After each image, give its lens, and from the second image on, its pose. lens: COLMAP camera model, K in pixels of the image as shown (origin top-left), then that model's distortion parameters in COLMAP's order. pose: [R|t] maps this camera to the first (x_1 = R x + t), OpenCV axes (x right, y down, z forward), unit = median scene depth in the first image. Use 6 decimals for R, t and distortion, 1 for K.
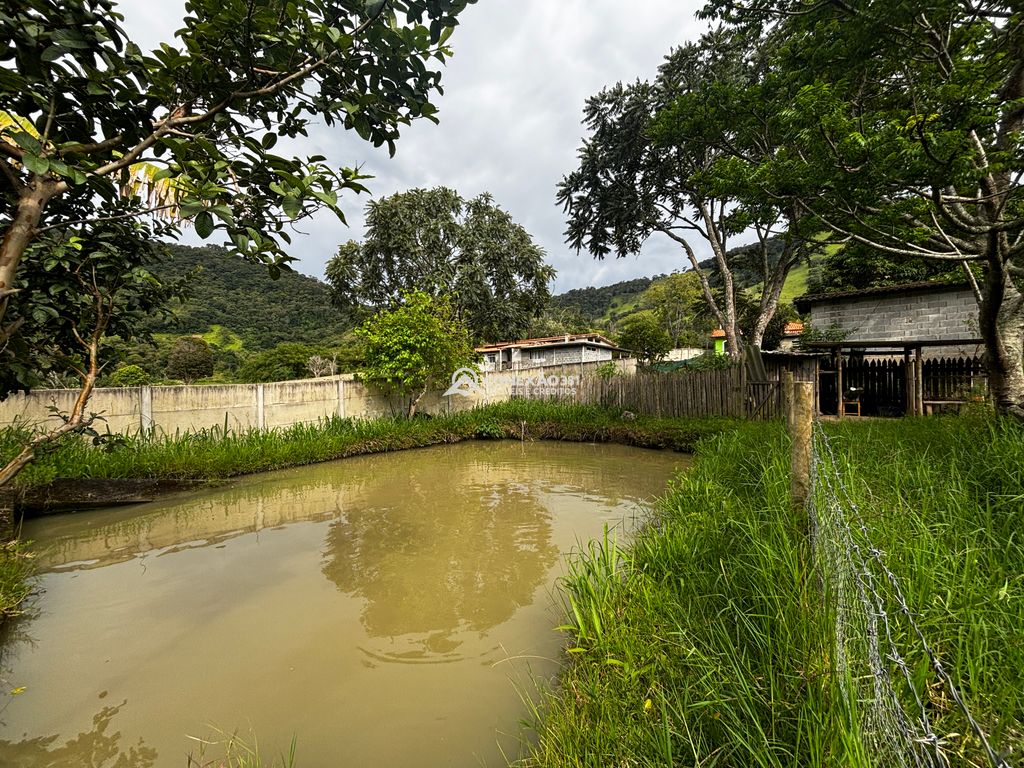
lens RADIAL K [[410.1, 0, 512.0], [0, 410.1, 384.0], [0, 0, 1]] dist [-0.011928, 0.000145]
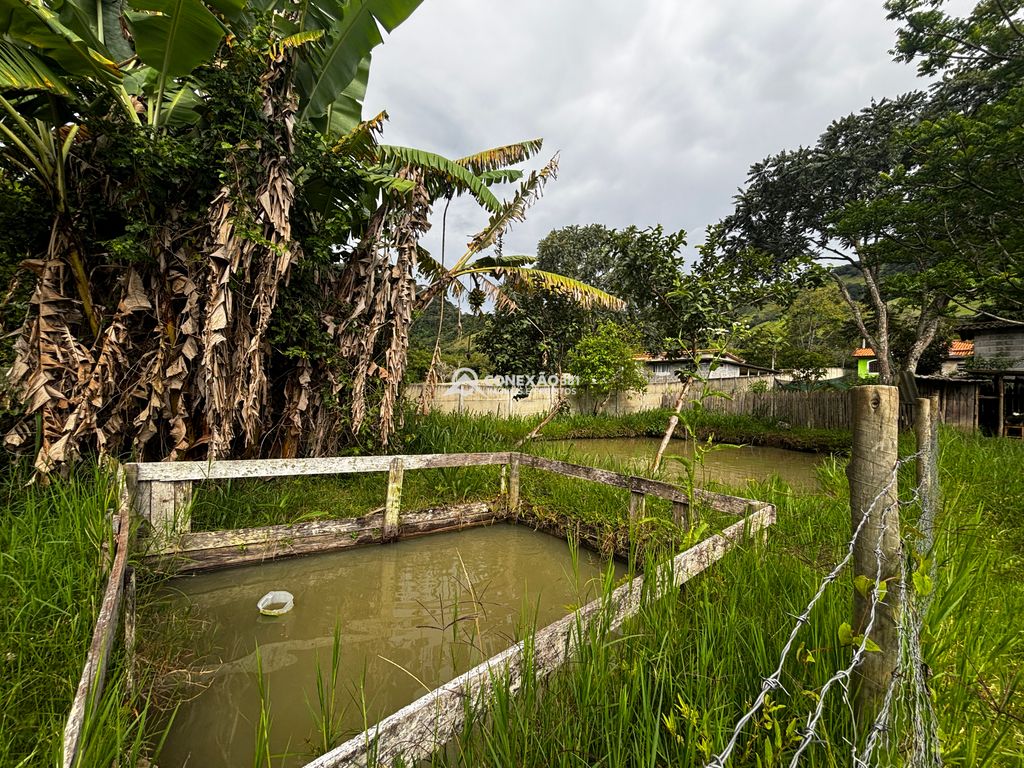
lens RADIAL K [[409.1, 0, 512.0], [0, 409.1, 384.0], [0, 0, 1]] dist [-0.017361, 0.004994]
pose [[0.970818, 0.043015, -0.235929, -0.179238], [-0.048546, 0.998664, -0.017684, 0.013217], [0.234853, 0.028621, 0.971609, -0.299022]]
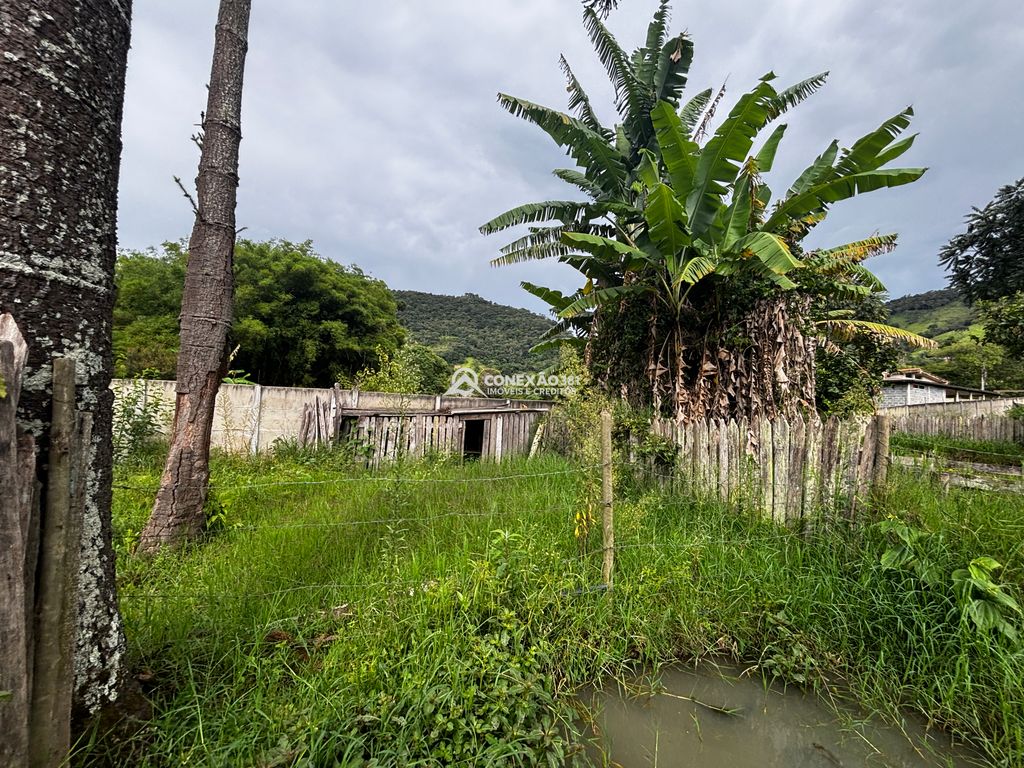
lens RADIAL K [[410.1, 0, 512.0], [0, 410.1, 384.0], [0, 0, 1]] dist [-0.011928, 0.000145]
pose [[0.873380, 0.018287, -0.486696, -0.439824], [-0.053449, 0.996858, -0.058460, 0.026830], [0.484097, 0.077071, 0.871613, -0.625205]]
